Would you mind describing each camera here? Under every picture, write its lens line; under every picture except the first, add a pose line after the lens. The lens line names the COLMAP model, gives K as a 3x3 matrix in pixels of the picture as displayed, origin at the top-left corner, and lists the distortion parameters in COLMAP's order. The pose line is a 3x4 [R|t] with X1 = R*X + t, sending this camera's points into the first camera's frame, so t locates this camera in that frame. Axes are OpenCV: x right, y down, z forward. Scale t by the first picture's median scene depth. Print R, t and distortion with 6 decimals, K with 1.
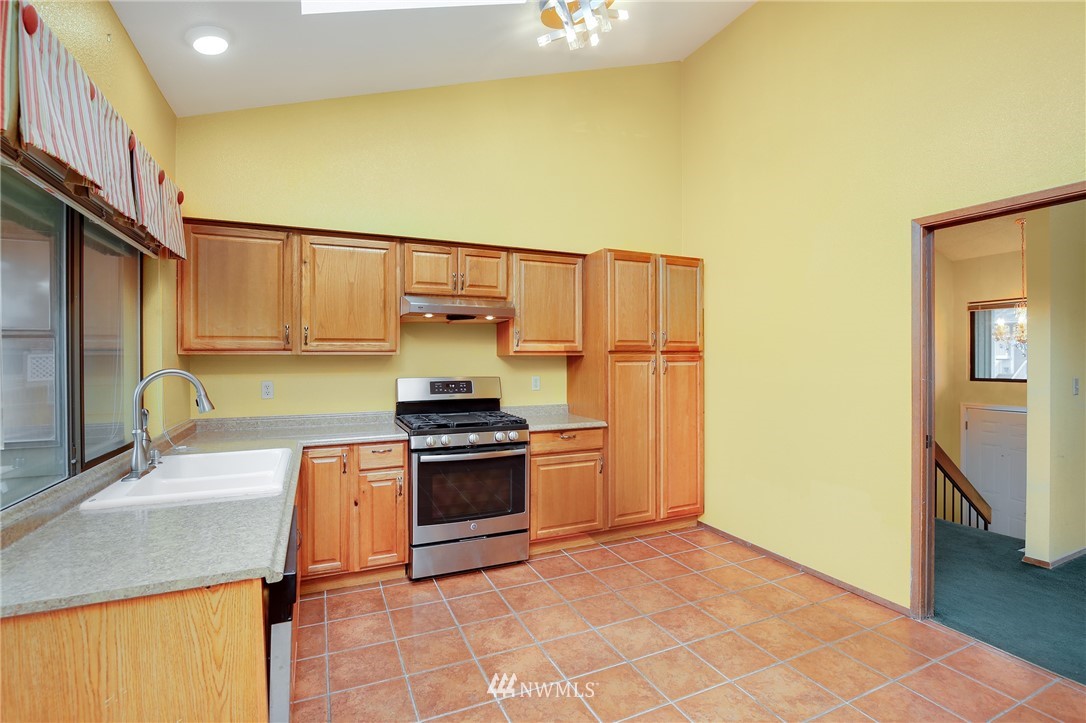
lens RADIAL K [[507.5, 0, 546.2], [0, 507.5, 361.1], [0, 0, 1]] dist [-0.018661, 0.000042]
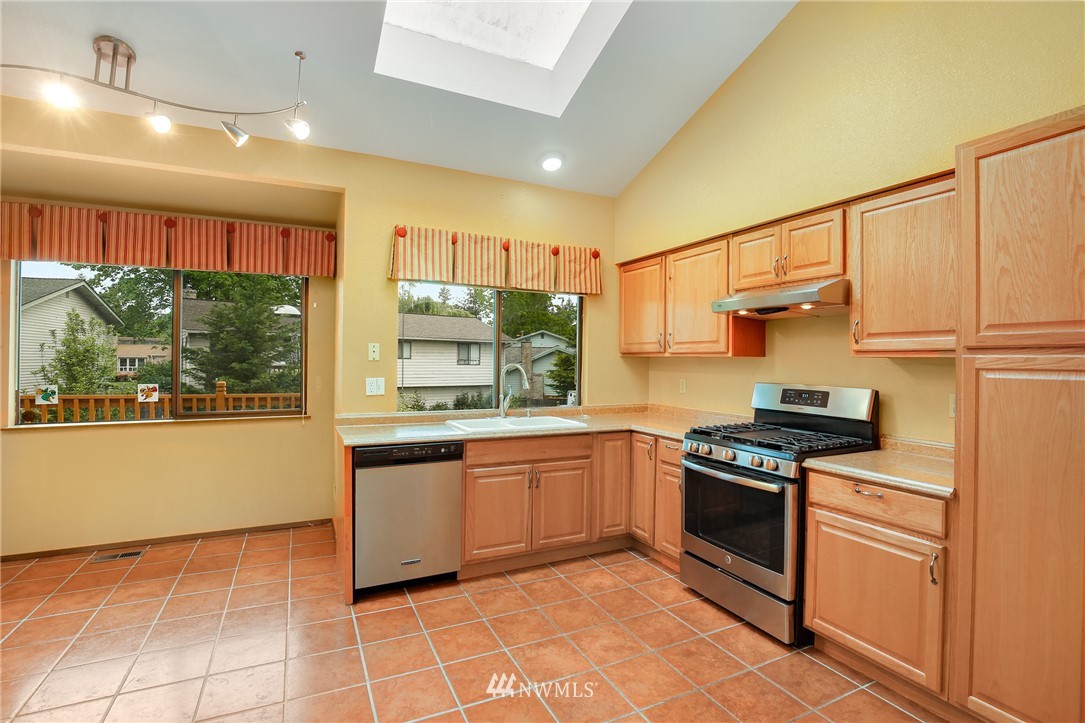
lens RADIAL K [[507.1, 0, 541.0], [0, 507.1, 359.2], [0, 0, 1]] dist [-0.018661, 0.000042]
pose [[0.031322, 0.003351, -0.999504, 0.626247], [-0.011498, 0.999929, 0.002992, -0.006370], [0.999443, 0.011399, 0.031359, 0.599474]]
